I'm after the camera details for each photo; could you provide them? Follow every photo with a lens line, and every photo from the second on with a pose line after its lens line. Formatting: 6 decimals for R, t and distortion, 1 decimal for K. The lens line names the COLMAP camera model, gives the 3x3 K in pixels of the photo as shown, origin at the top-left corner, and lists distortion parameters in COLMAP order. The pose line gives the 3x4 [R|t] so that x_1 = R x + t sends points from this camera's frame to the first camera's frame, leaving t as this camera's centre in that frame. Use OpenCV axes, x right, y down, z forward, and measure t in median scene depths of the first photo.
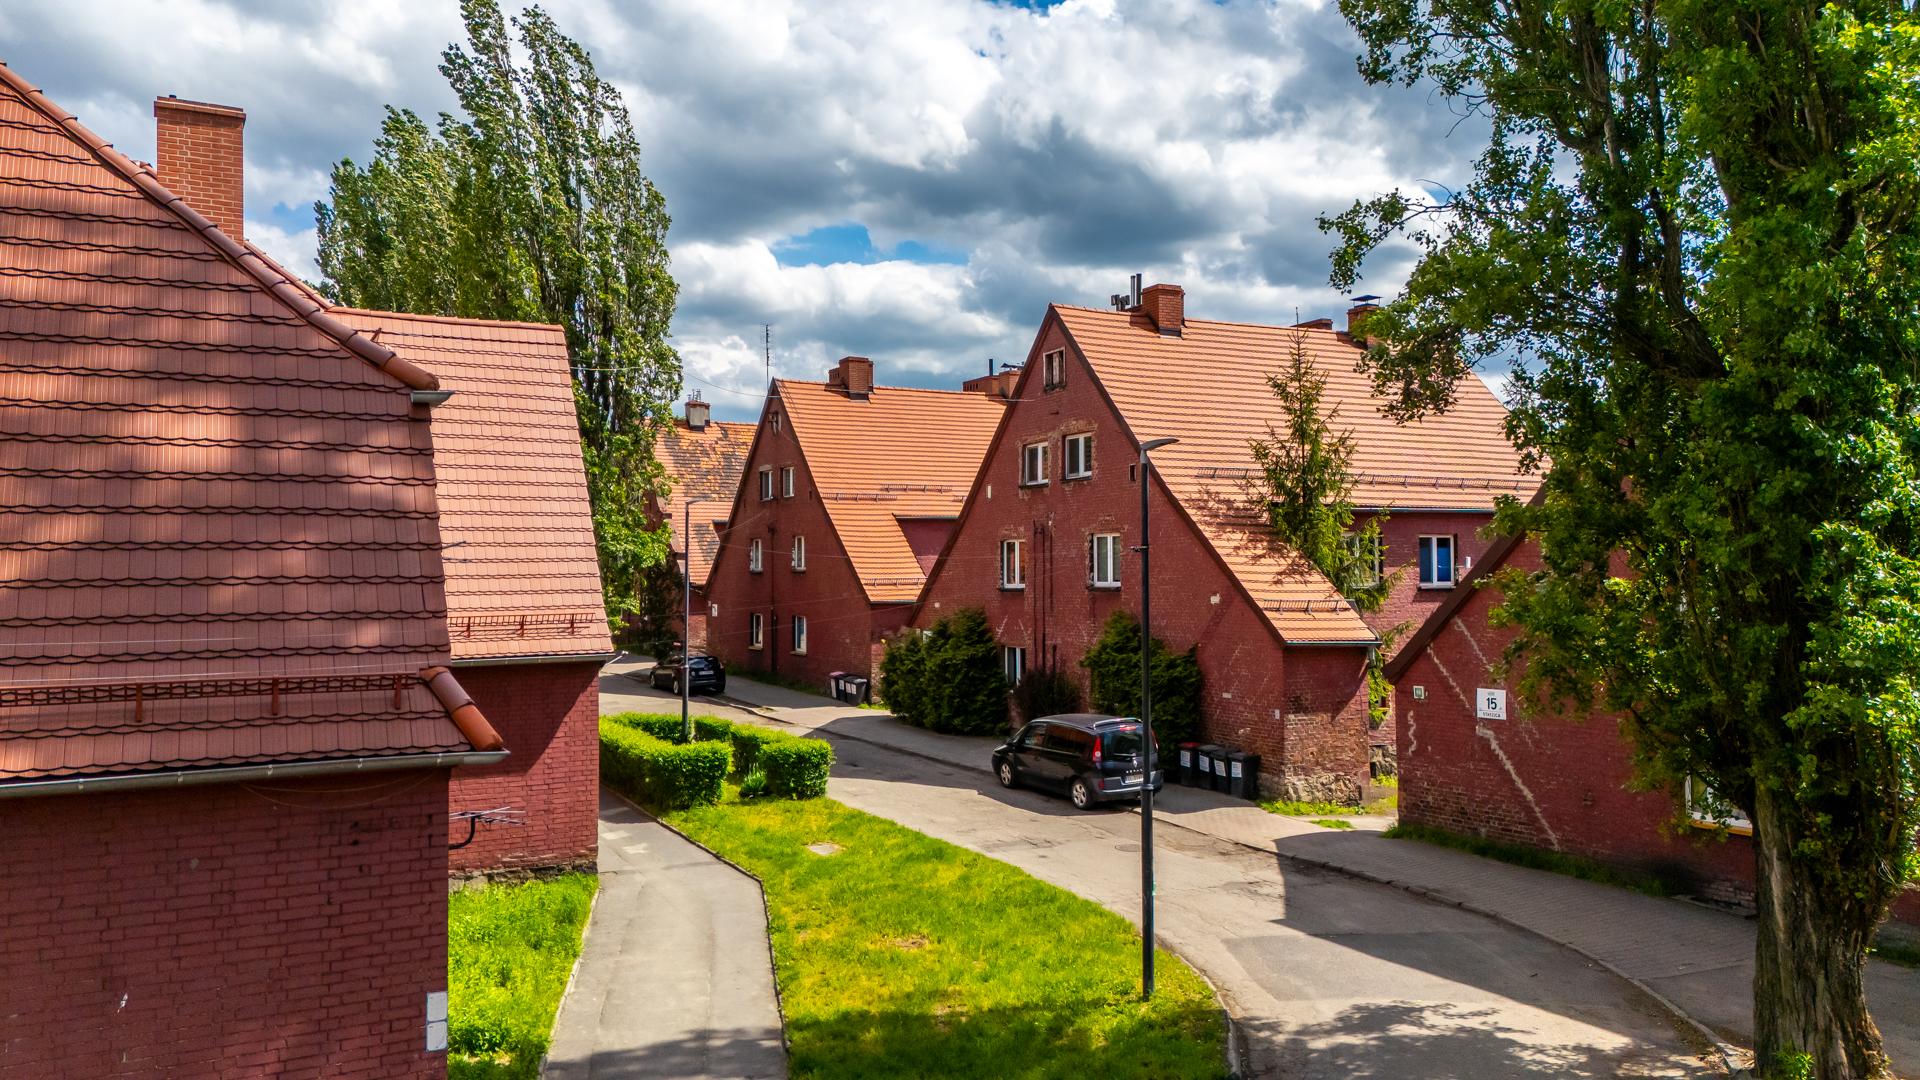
lens RADIAL K [[1382.2, 0, 959.3], [0, 1382.2, 554.5], [0, 0, 1]] dist [0.374304, -0.000432]
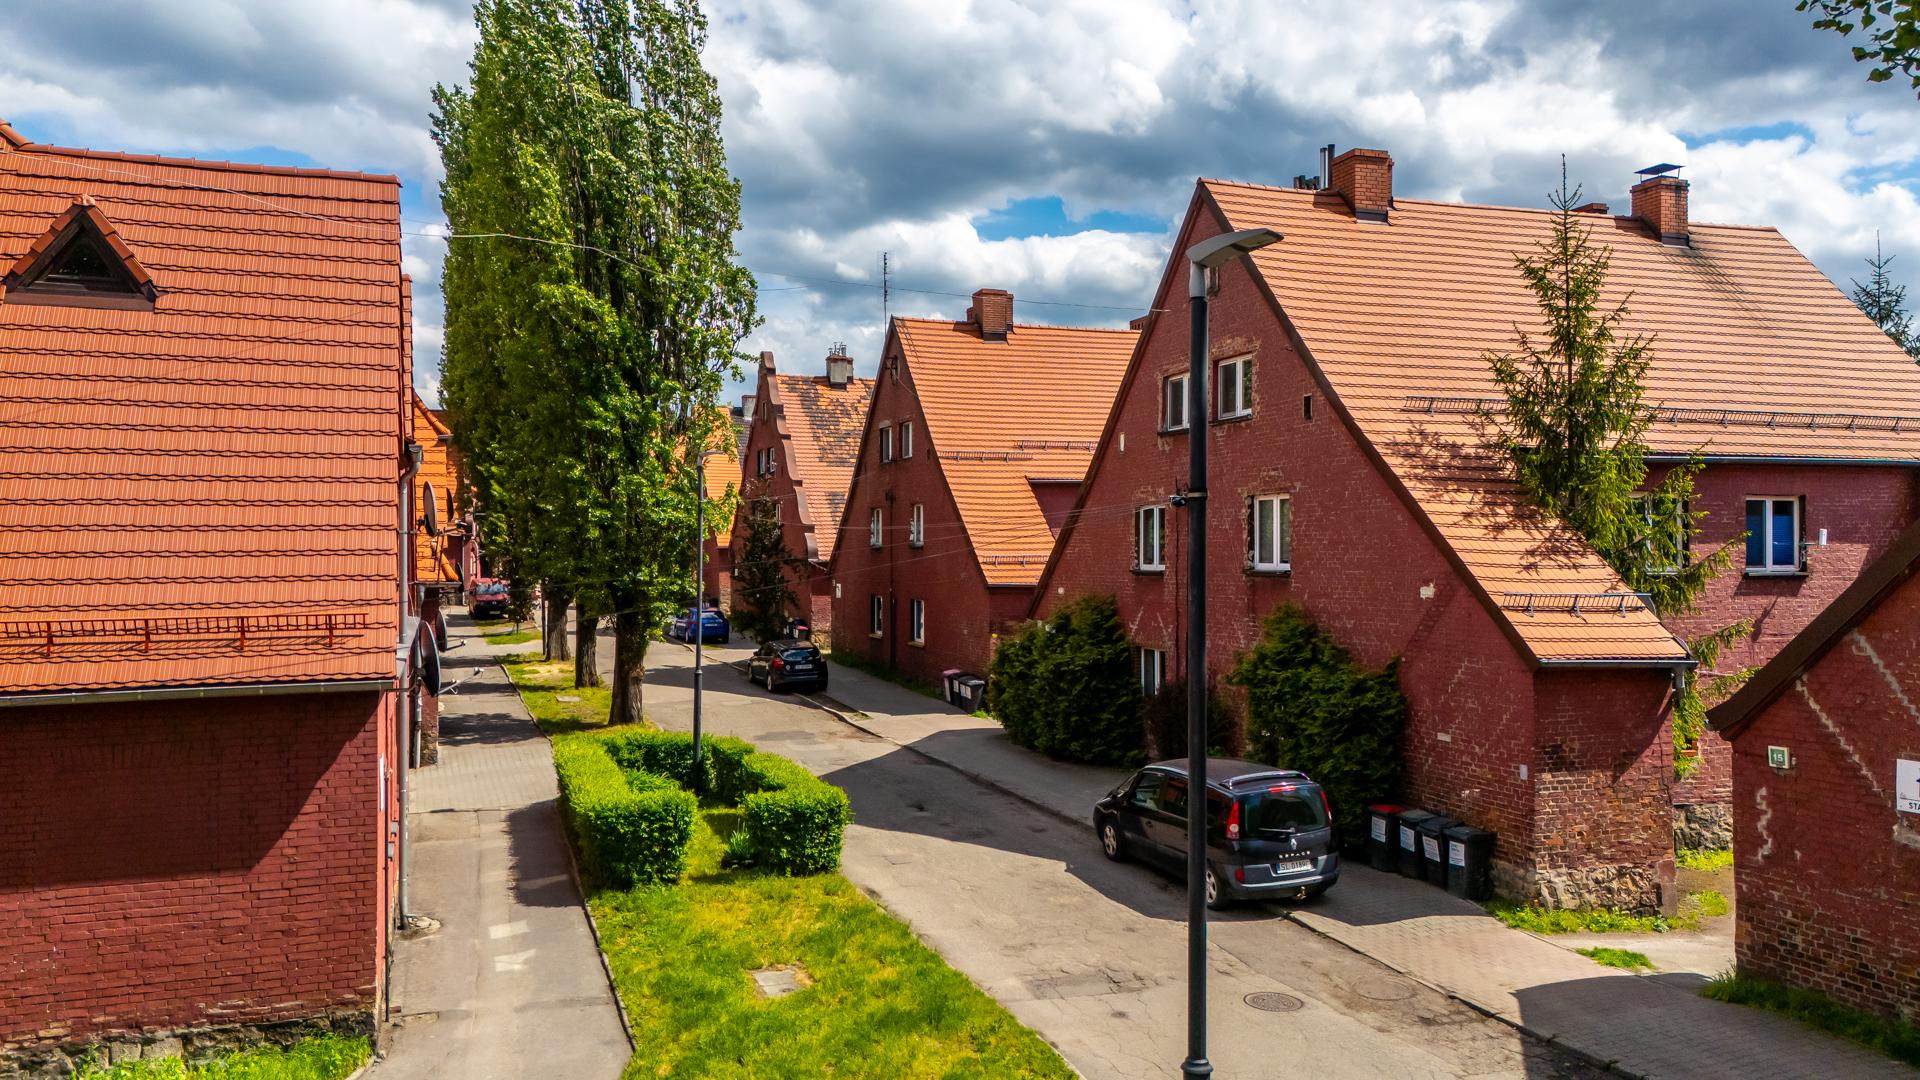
lens RADIAL K [[1402.0, 0, 960.9], [0, 1402.0, 549.0], [0, 0, 1]] dist [0.161583, -0.039666]
pose [[0.988370, 0.004728, -0.151992, 0.064297], [-0.002512, 0.999888, 0.014769, 0.002182], [0.152045, -0.014216, 0.988271, 0.286615]]
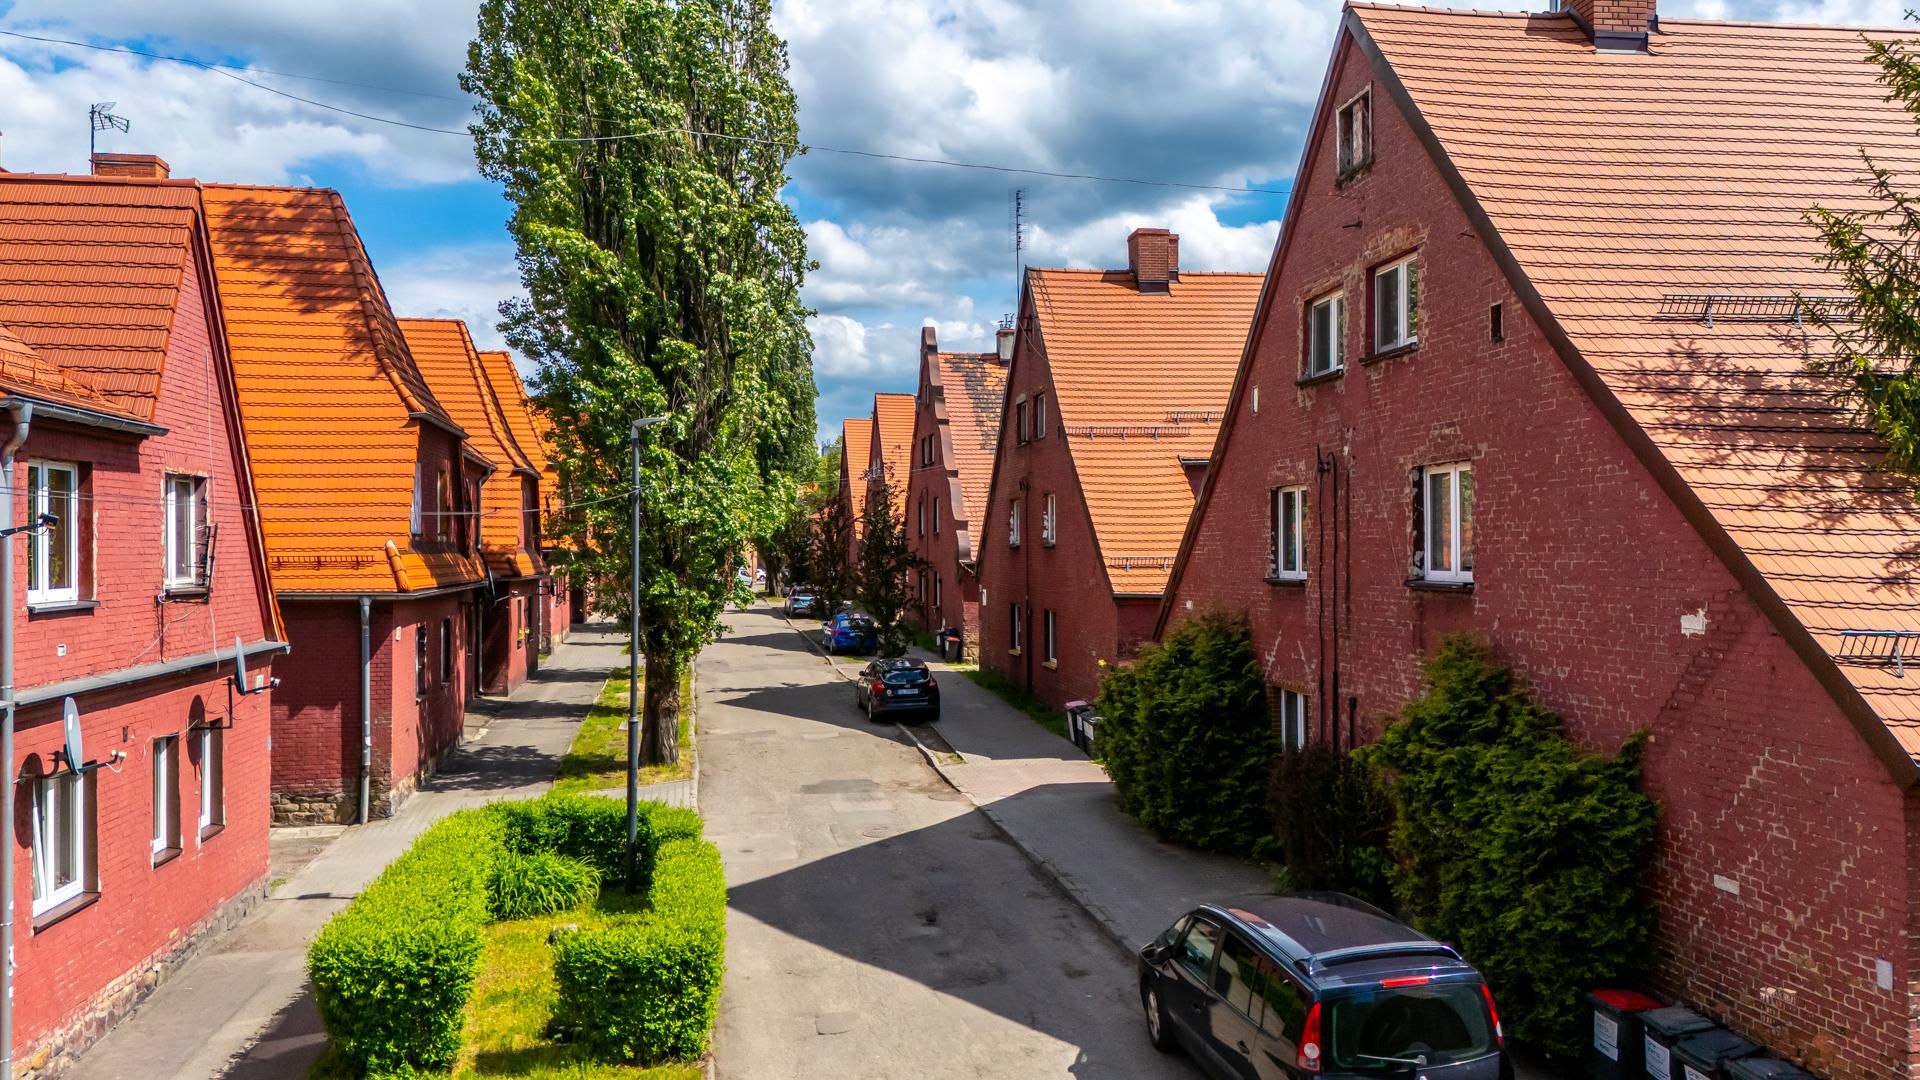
lens RADIAL K [[1430.5, 0, 943.8], [0, 1430.5, 548.1], [0, 0, 1]] dist [0.080583, -0.004380]
pose [[0.940800, -0.000279, -0.338963, 0.121340], [0.005805, 0.999866, 0.015289, 0.004090], [0.338914, -0.016352, 0.940675, 0.539476]]
